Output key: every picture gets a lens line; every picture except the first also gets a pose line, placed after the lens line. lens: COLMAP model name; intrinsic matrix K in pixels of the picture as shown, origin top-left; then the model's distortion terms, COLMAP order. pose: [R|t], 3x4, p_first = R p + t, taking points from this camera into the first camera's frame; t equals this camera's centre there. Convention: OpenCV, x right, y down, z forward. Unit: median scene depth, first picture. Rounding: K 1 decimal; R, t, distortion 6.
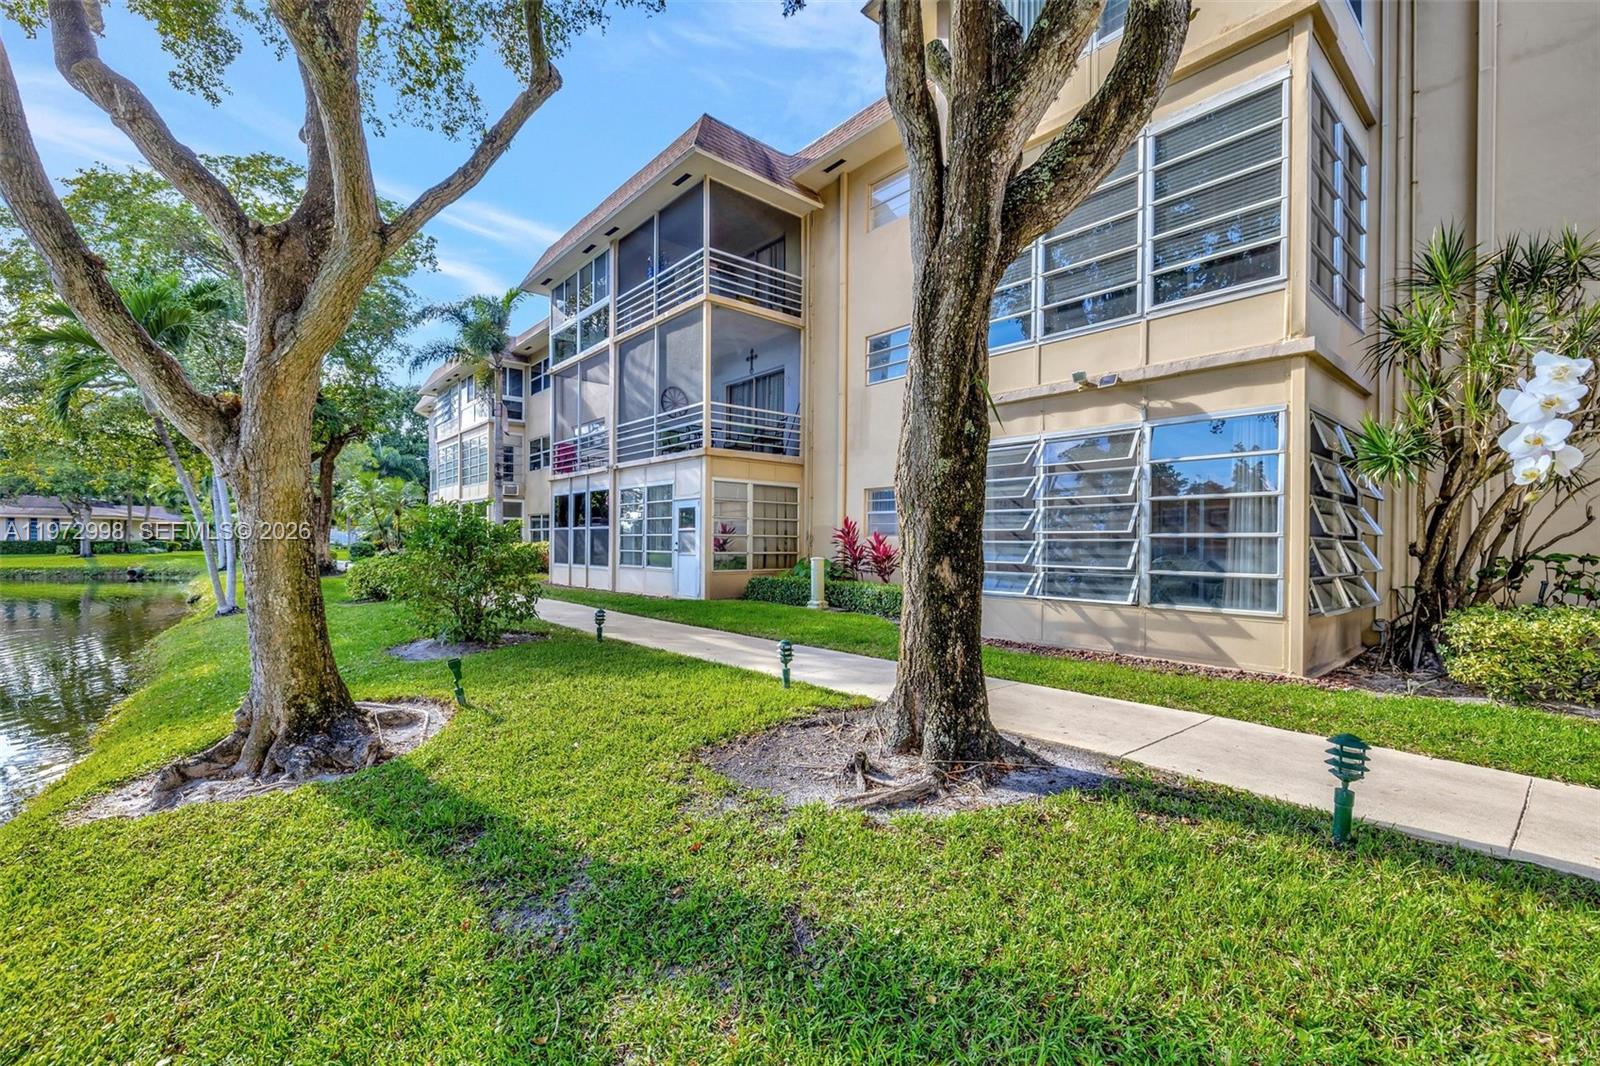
lens RADIAL K [[686.8, 0, 800.0], [0, 686.8, 533.0], [0, 0, 1]] dist [-0.000554, -0.000186]
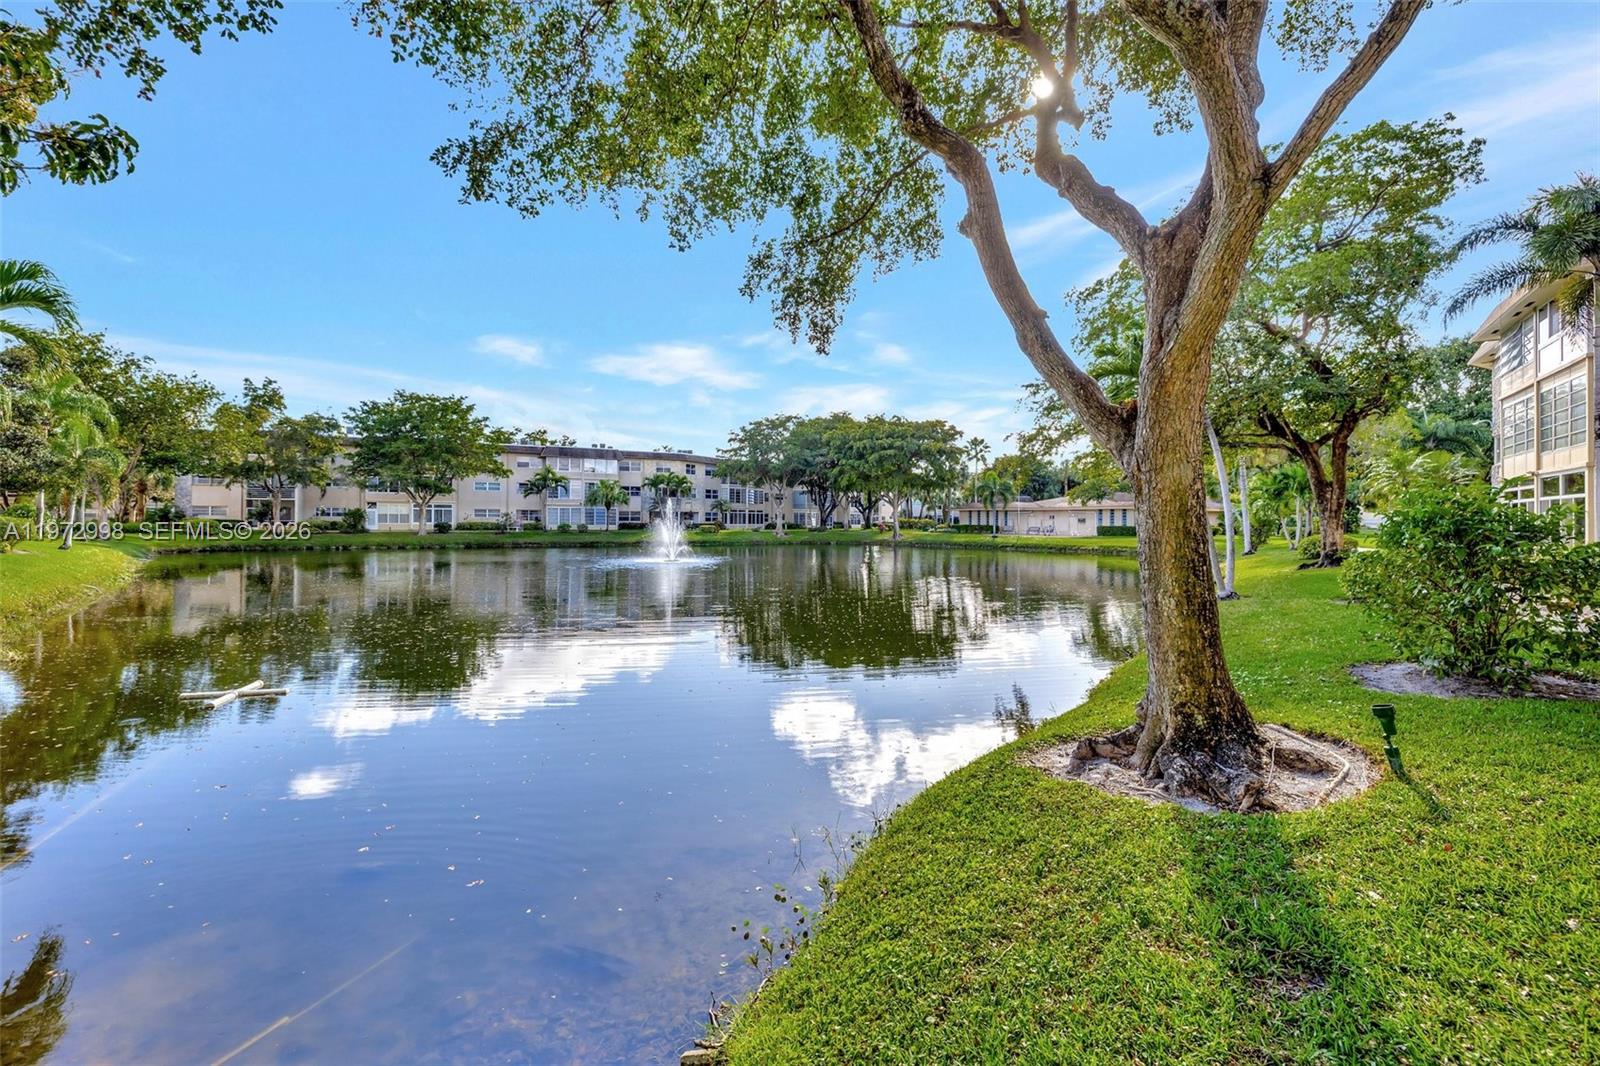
lens RADIAL K [[677.5, 0, 802.9], [0, 677.5, 512.8], [0, 0, 1]] dist [-0.000045, 0.000261]
pose [[0.248403, -0.016300, -0.968520, 0.051111], [0.013041, 0.999824, -0.013482, -0.021727], [0.968569, -0.009282, 0.248572, 0.254350]]
